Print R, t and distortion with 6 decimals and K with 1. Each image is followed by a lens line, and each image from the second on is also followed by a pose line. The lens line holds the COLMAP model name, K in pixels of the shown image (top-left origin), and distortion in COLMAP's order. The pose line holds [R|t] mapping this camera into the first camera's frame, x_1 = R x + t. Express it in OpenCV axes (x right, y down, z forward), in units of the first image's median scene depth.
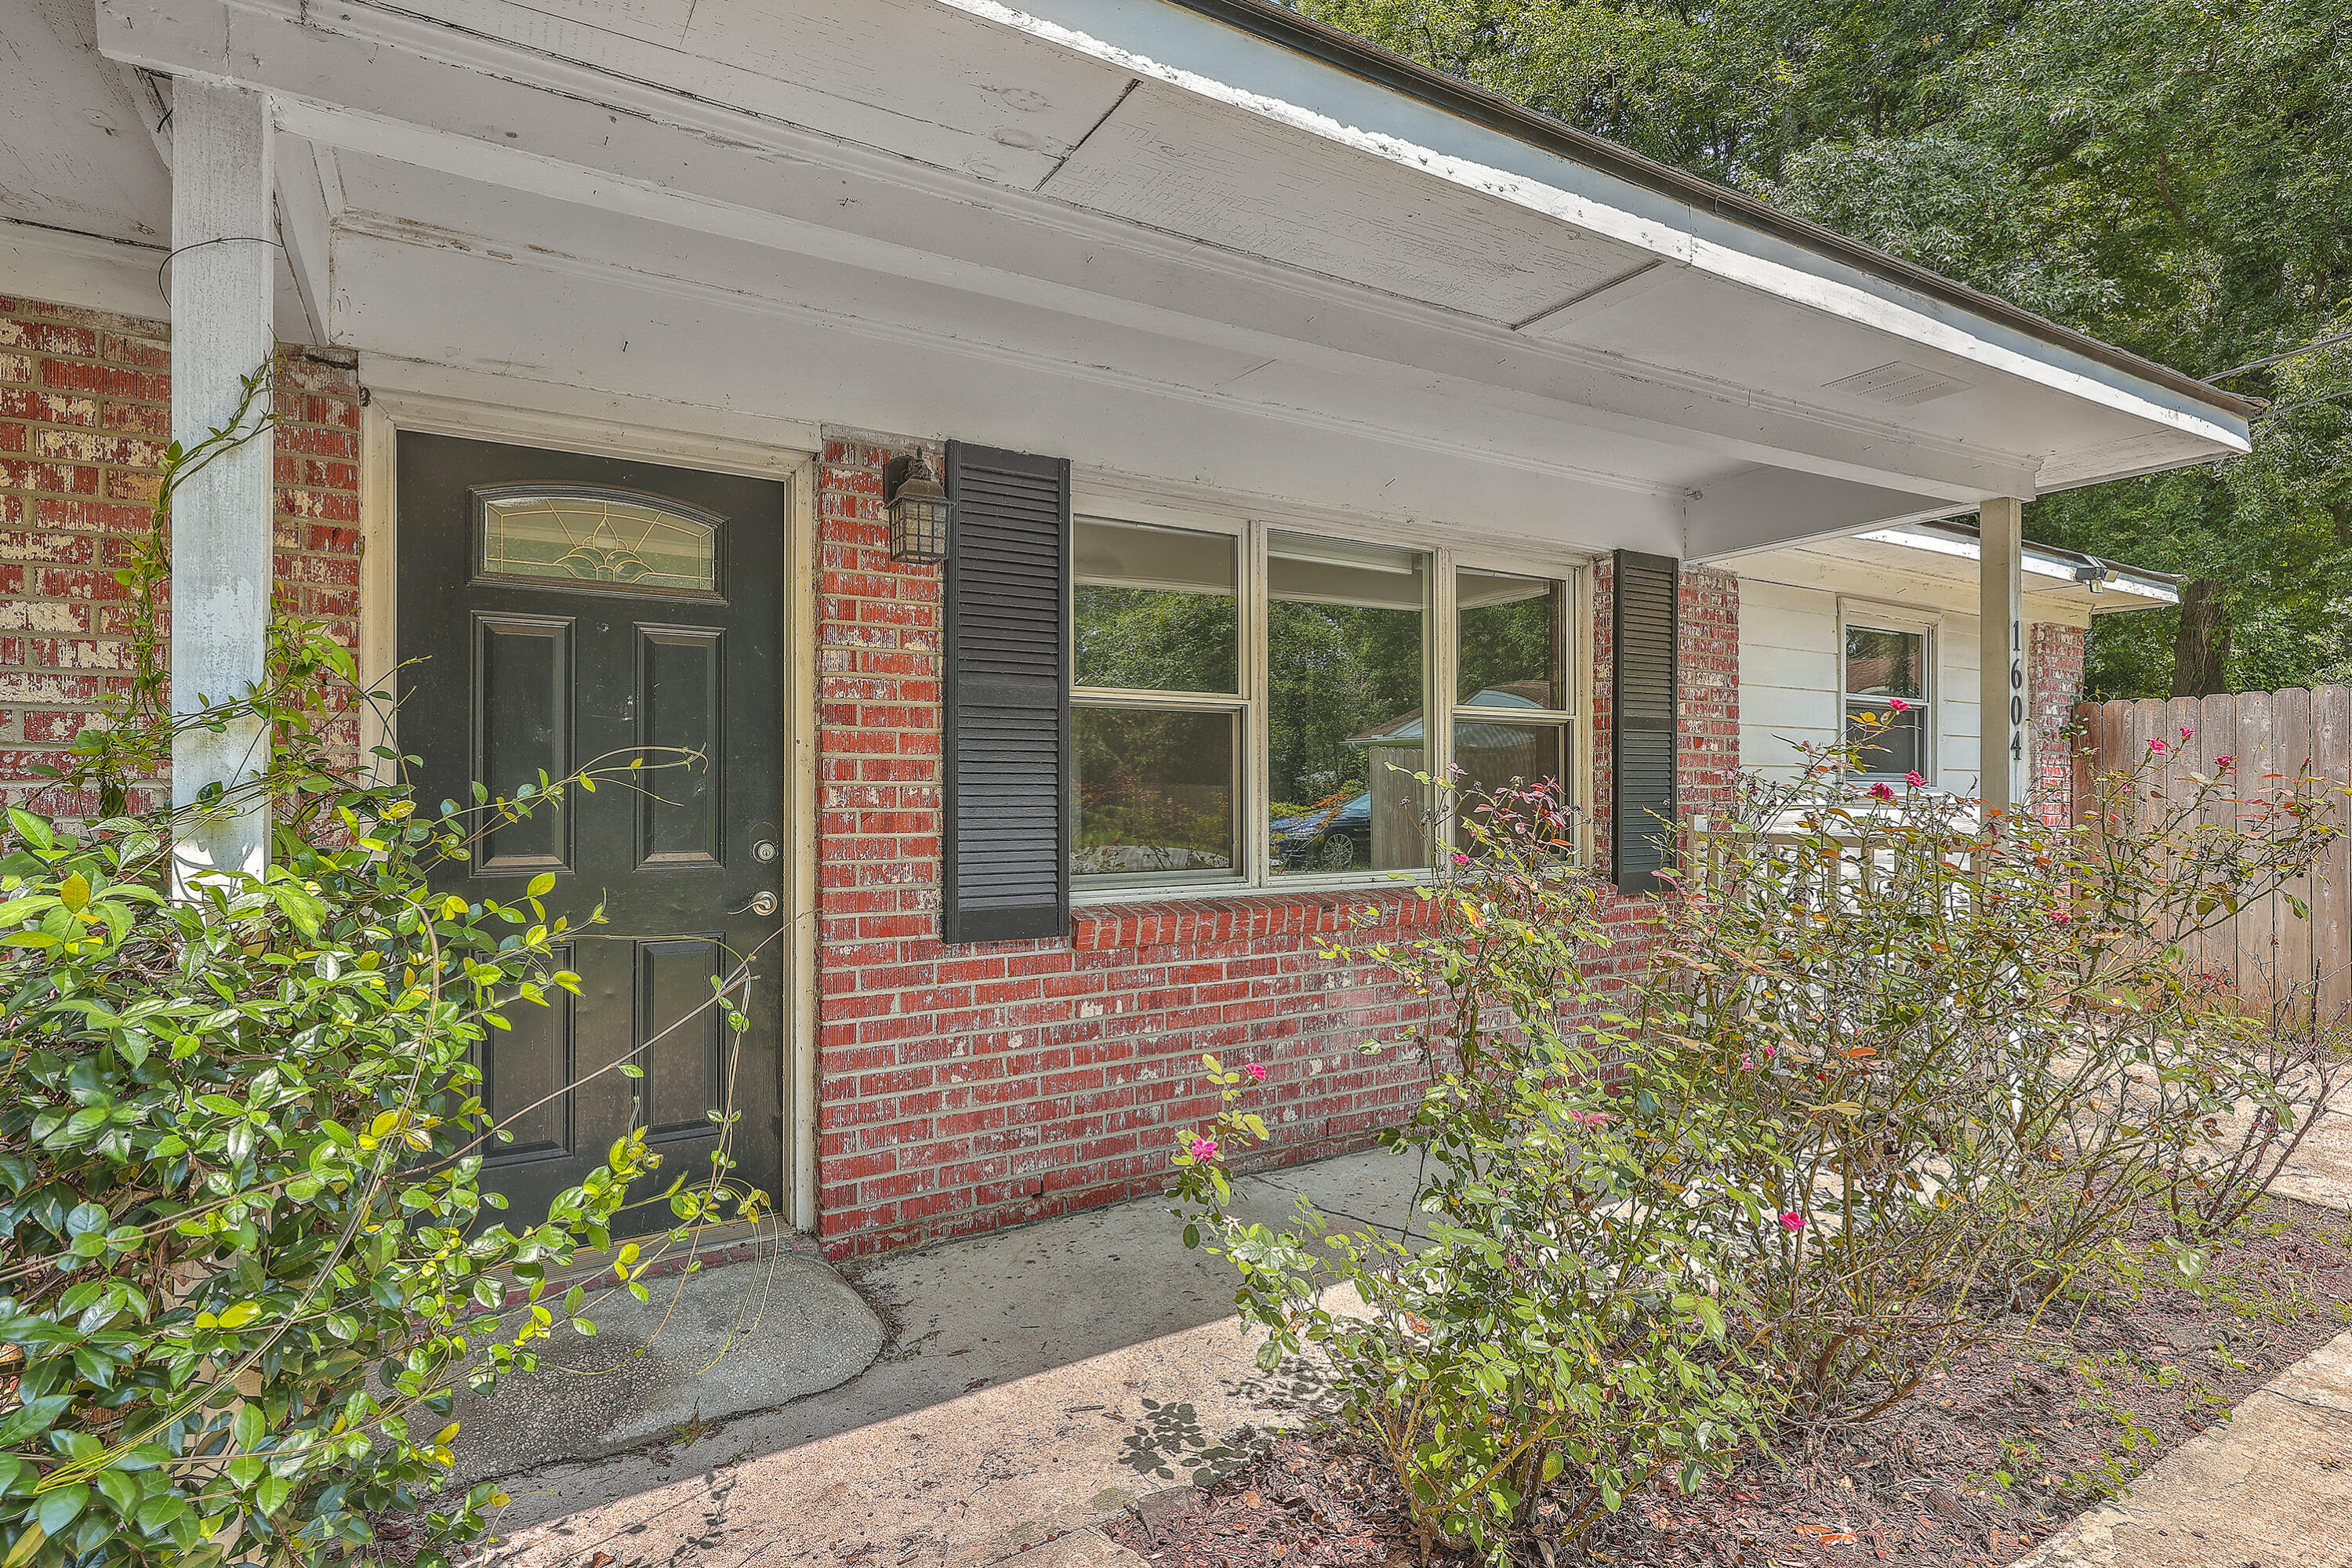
lens RADIAL K [[1173.1, 0, 1172.5], [0, 1173.1, 786.4], [0, 0, 1]] dist [-0.002160, -0.000207]
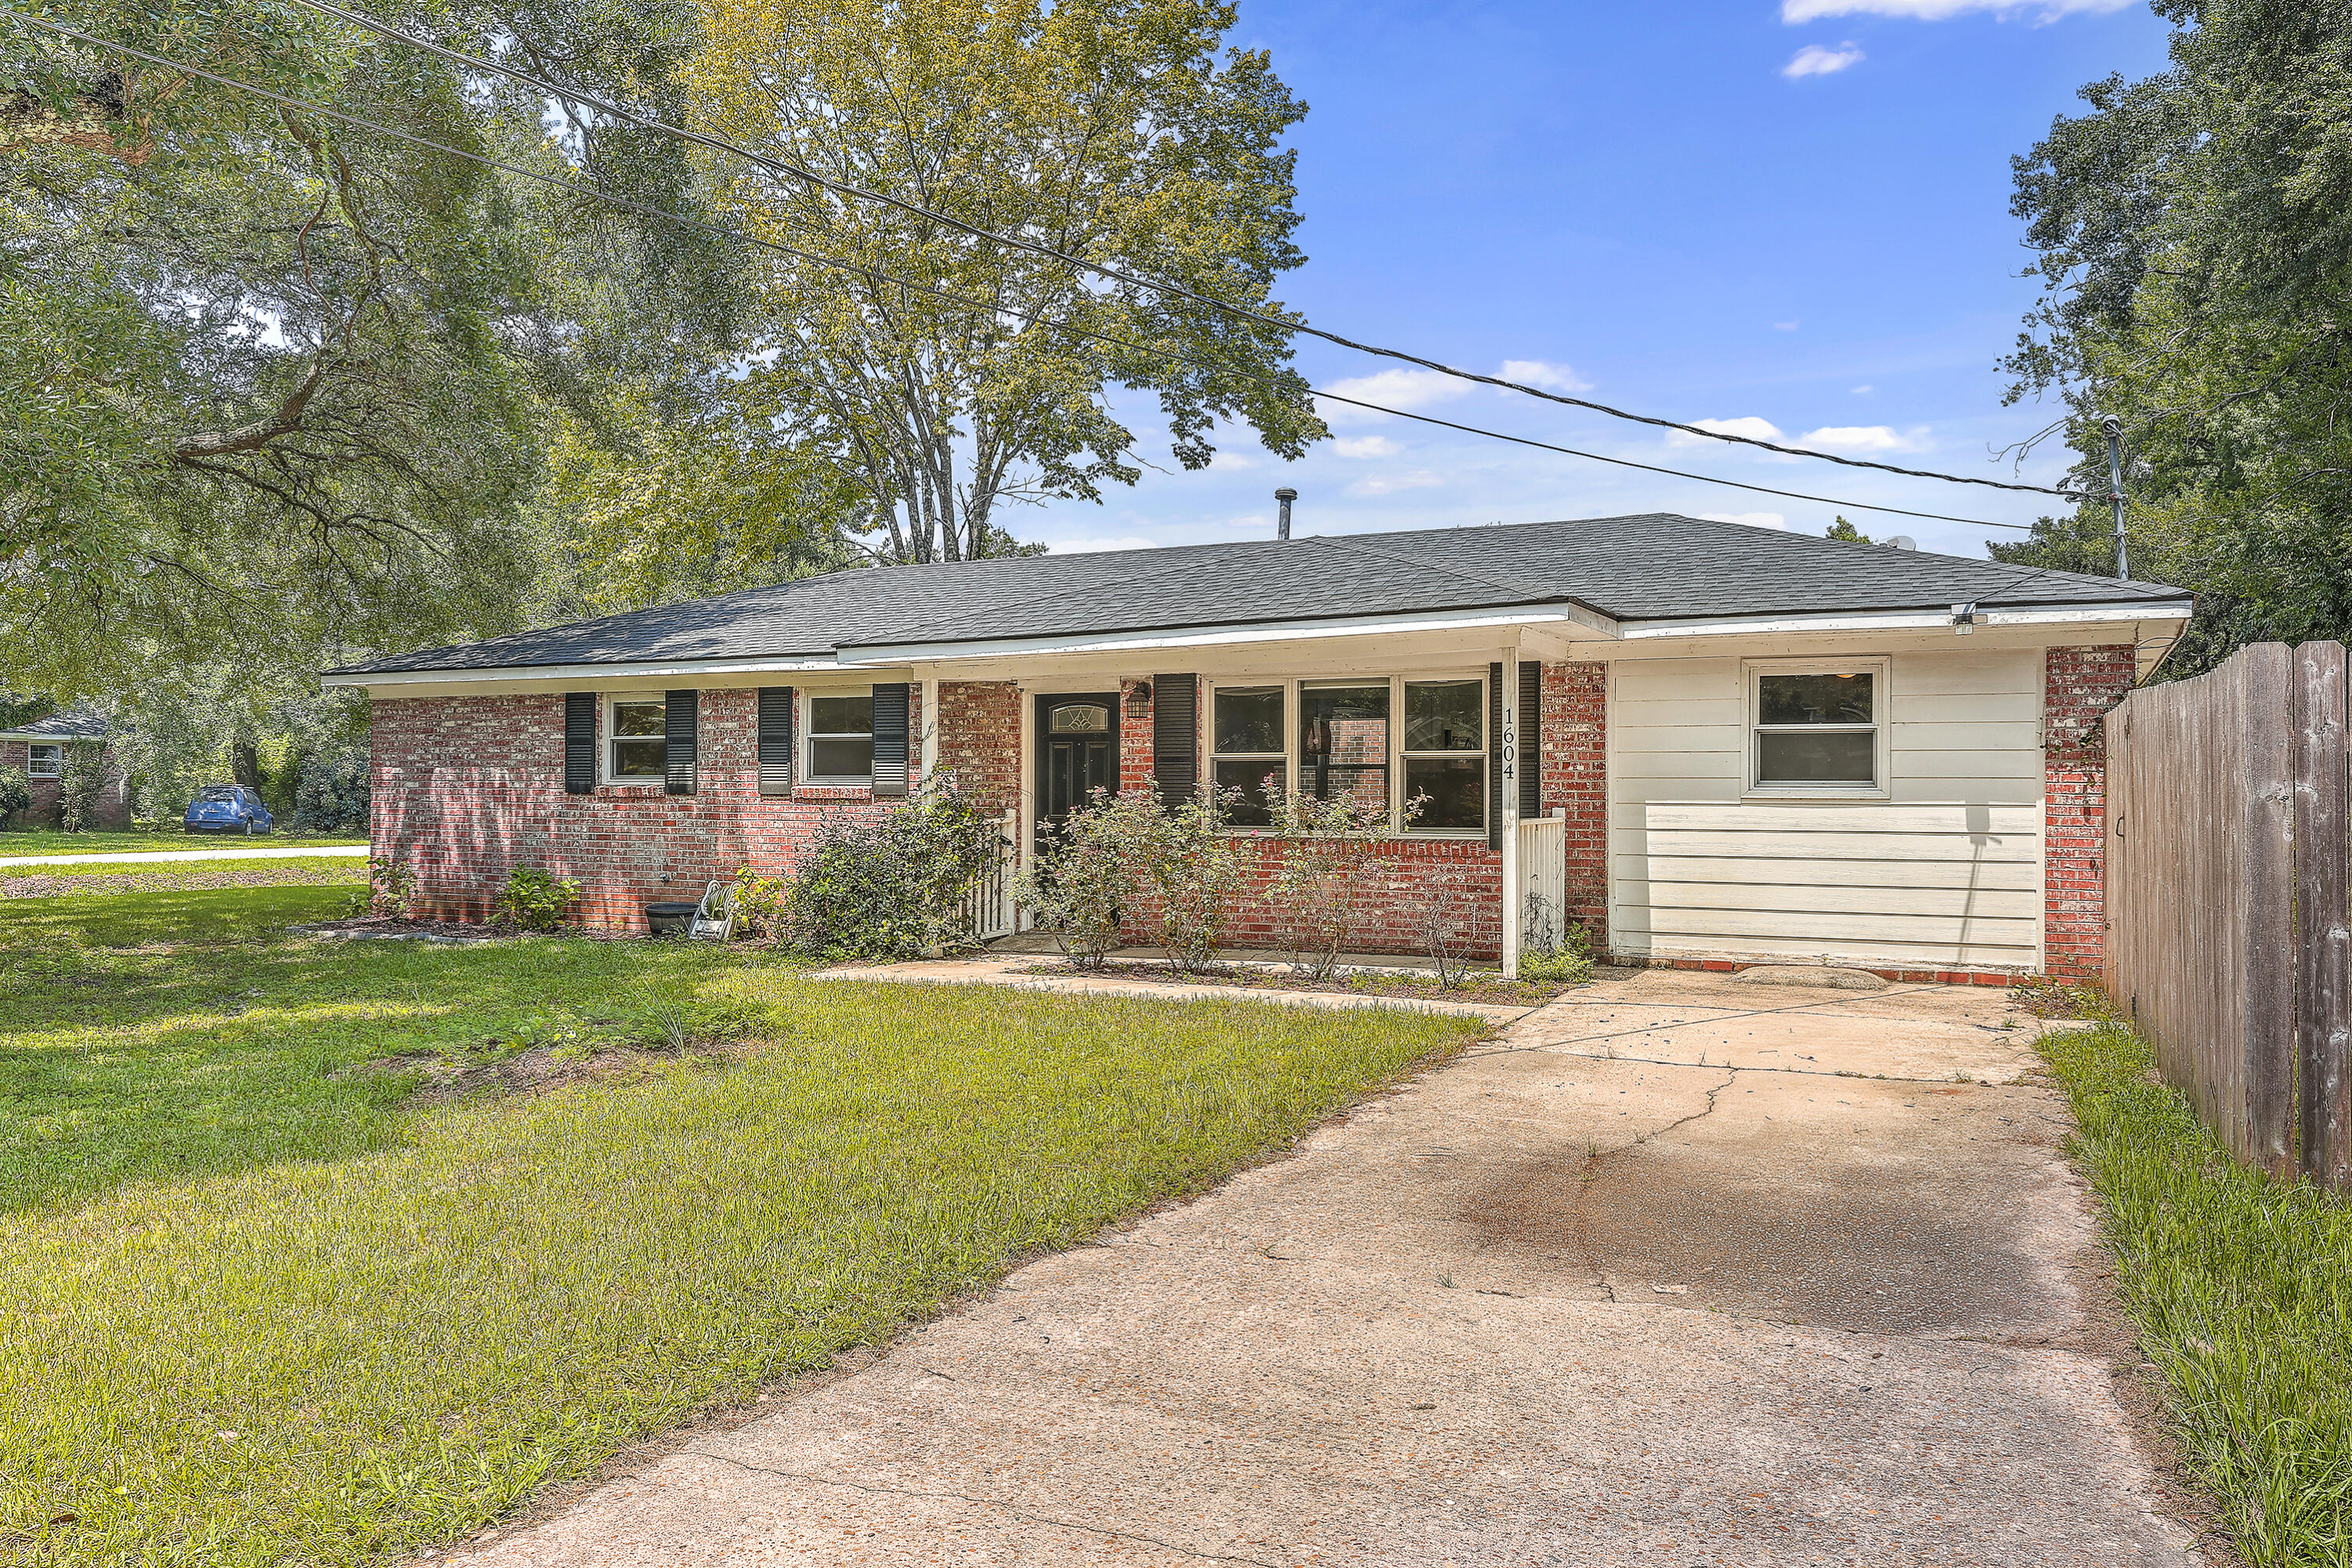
lens RADIAL K [[1731.6, 0, 1177.2], [0, 1731.6, 775.6], [0, 0, 1]] dist [-0.013343, -0.002213]
pose [[0.523776, -0.007682, -0.851822, 3.561332], [0.001448, 0.999966, -0.008128, -0.004531], [0.851855, 0.003024, 0.523769, -1.237912]]
